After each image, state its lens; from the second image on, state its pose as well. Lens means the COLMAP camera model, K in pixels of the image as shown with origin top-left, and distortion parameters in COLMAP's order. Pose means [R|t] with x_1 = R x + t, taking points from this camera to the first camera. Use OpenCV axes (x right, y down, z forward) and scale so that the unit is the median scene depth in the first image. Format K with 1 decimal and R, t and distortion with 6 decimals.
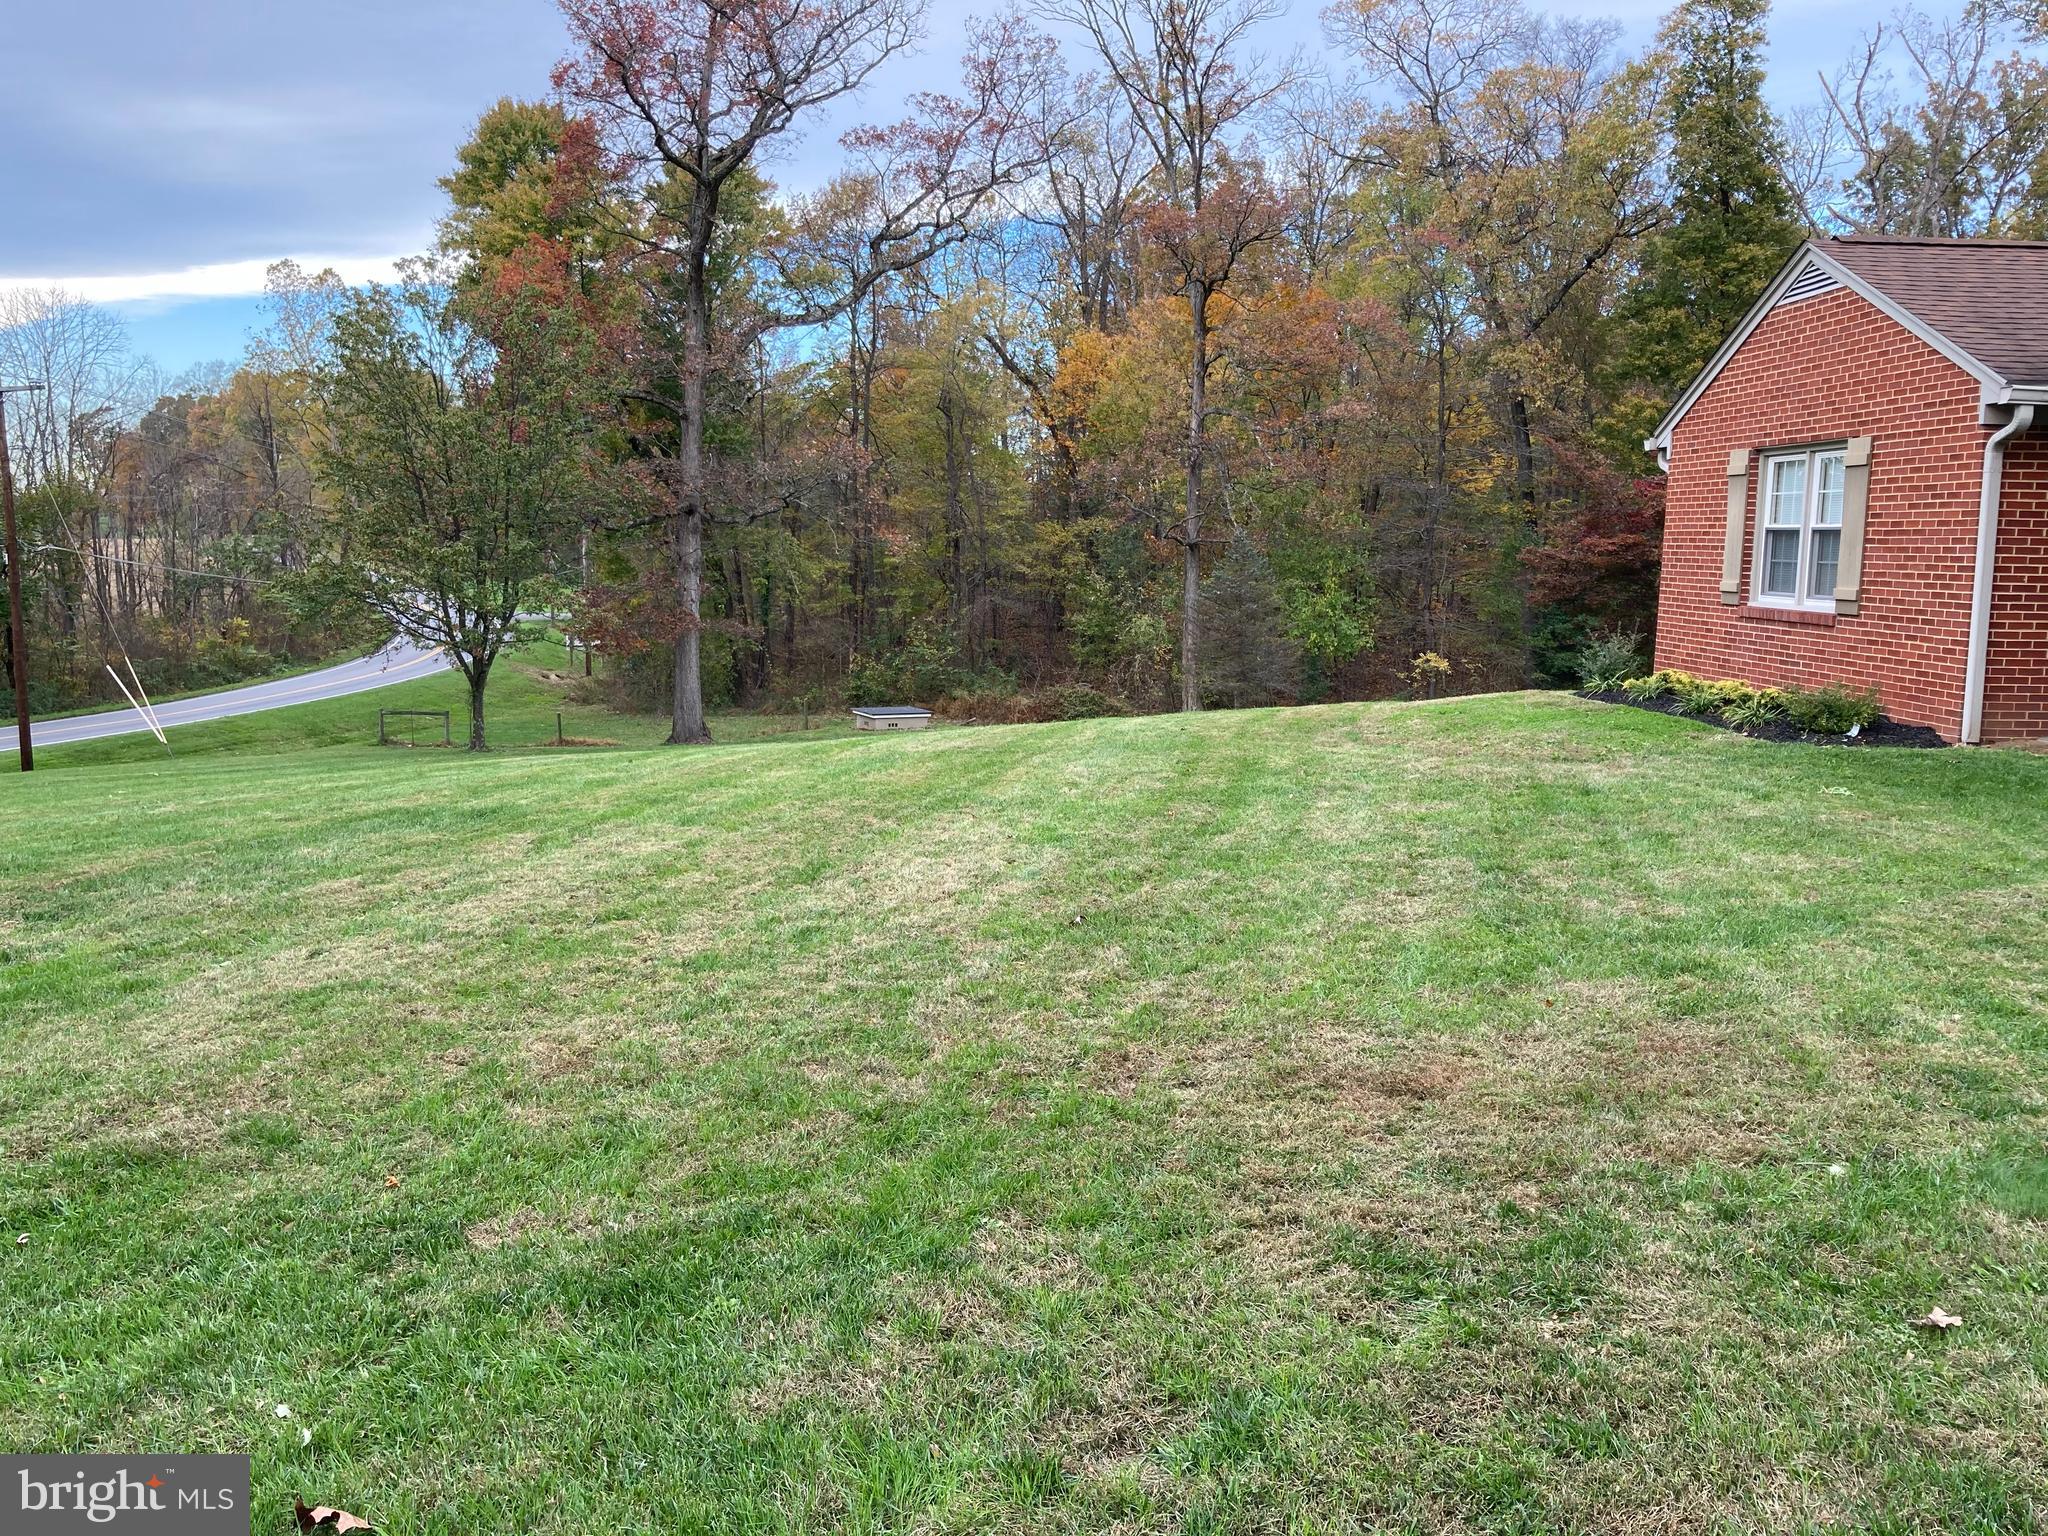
lens RADIAL K [[1669.0, 0, 1024.0], [0, 1669.0, 768.0], [0, 0, 1]] dist [0.031153, -0.036592]
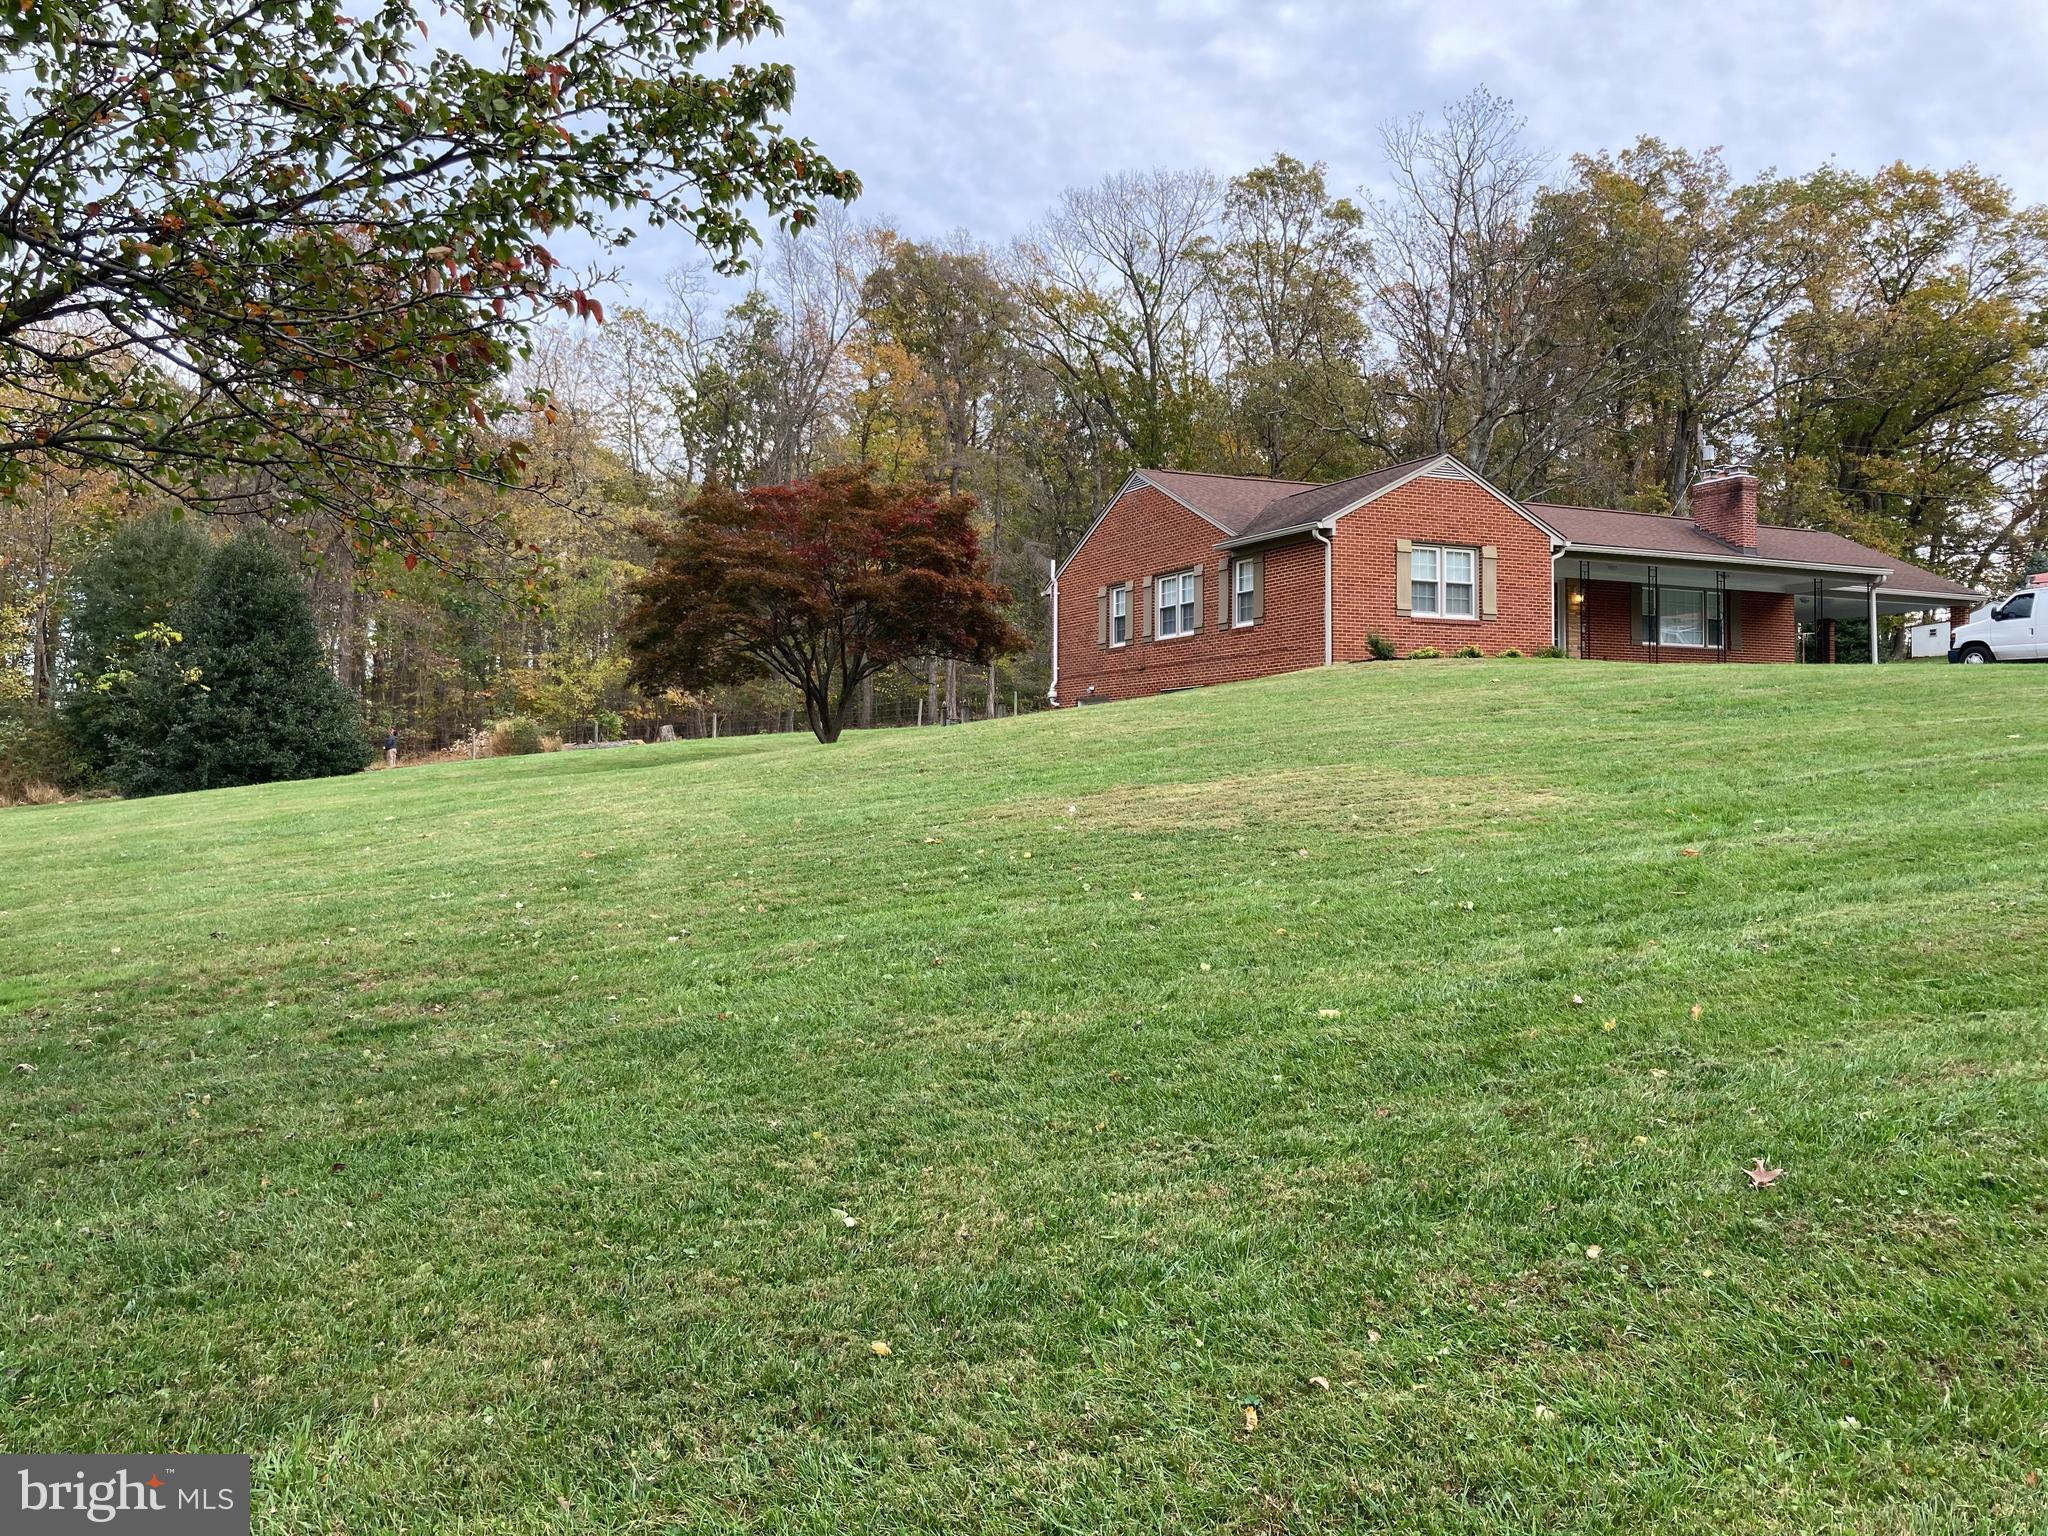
lens RADIAL K [[1658.4, 0, 1037.2], [0, 1658.4, 758.7], [0, 0, 1]] dist [0.008503, 0.009578]
pose [[-0.425634, -0.006672, 0.904871, -1.330095], [0.116995, 0.991174, 0.062341, -0.116977], [-0.897300, 0.132399, -0.421096, 2.537806]]
